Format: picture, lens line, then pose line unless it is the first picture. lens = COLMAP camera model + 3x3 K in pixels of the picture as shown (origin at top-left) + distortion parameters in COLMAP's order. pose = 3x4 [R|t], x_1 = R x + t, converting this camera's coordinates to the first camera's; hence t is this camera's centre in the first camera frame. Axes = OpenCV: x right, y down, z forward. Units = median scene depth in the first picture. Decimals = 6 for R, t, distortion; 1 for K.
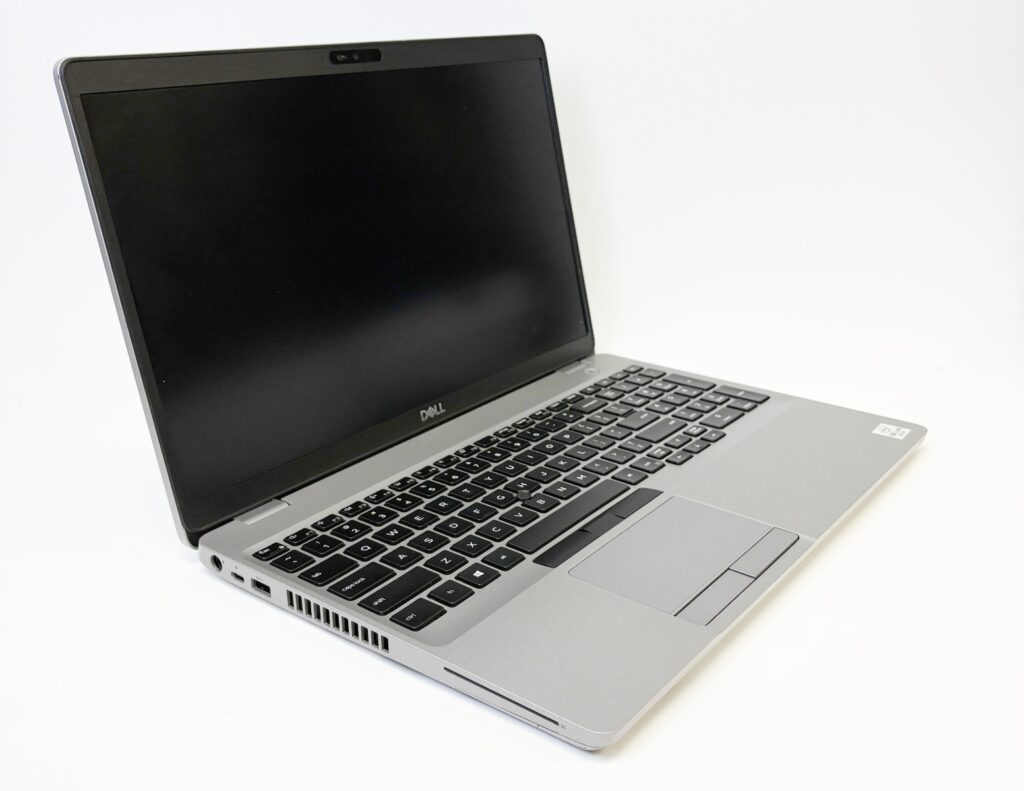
lens RADIAL K [[1043.8, 0, 526.5], [0, 1043.8, 395.9], [0, 0, 1]] dist [0.063287, -0.003306]
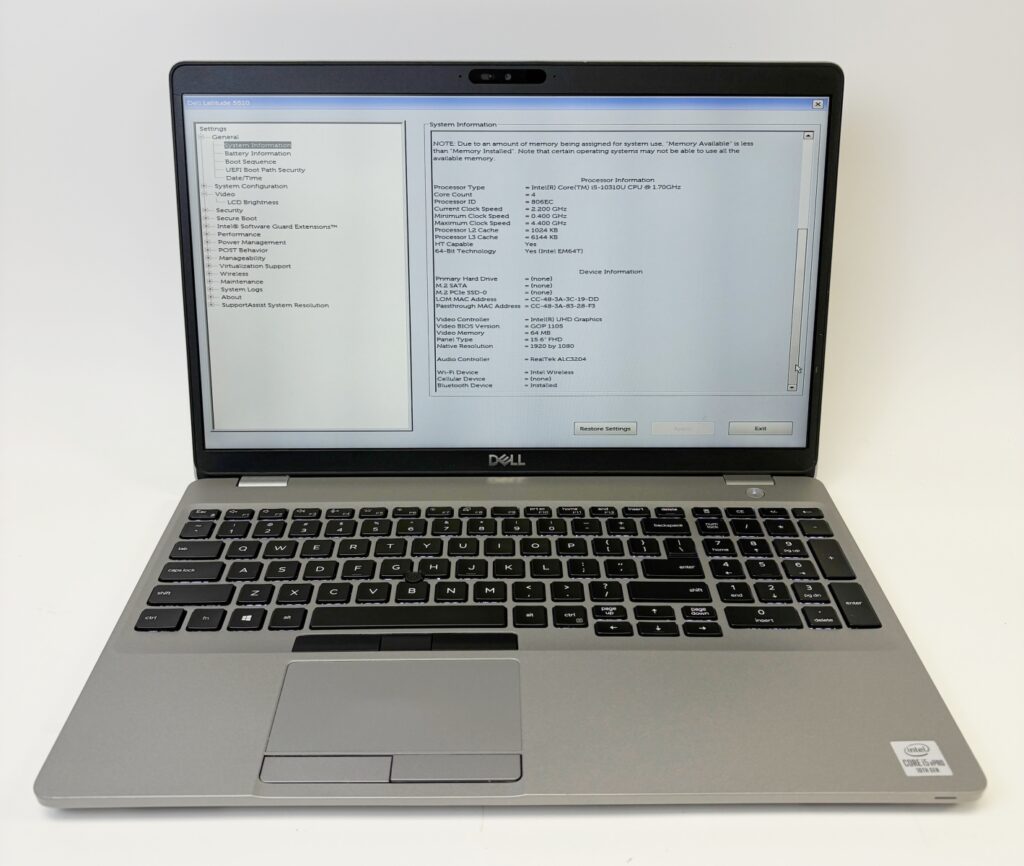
lens RADIAL K [[1042.1, 0, 512.8], [0, 1042.1, 441.3], [0, 0, 1]] dist [0.003315, 0.004640]
pose [[0.621017, 0.372411, -0.689672, 0.581877], [-0.288485, 0.926746, 0.240660, -0.239251], [0.728776, 0.049506, 0.682961, 0.375677]]
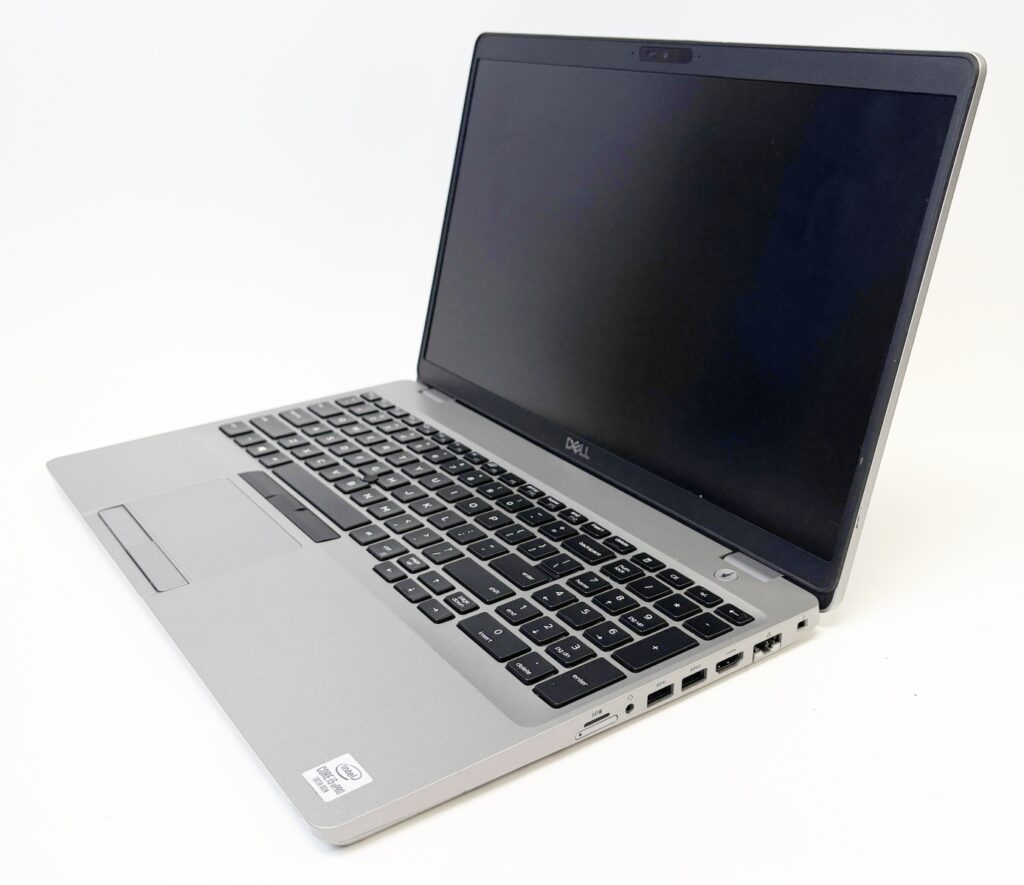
lens RADIAL K [[1077.0, 0, 512.0], [0, 1077.0, 442.5], [0, 0, 1]] dist [0.008038, 0.003093]
pose [[-0.299276, 0.375051, -0.877366, 0.780114], [-0.335525, 0.819419, 0.464731, -0.422951], [0.893228, 0.433461, -0.119393, 1.105588]]
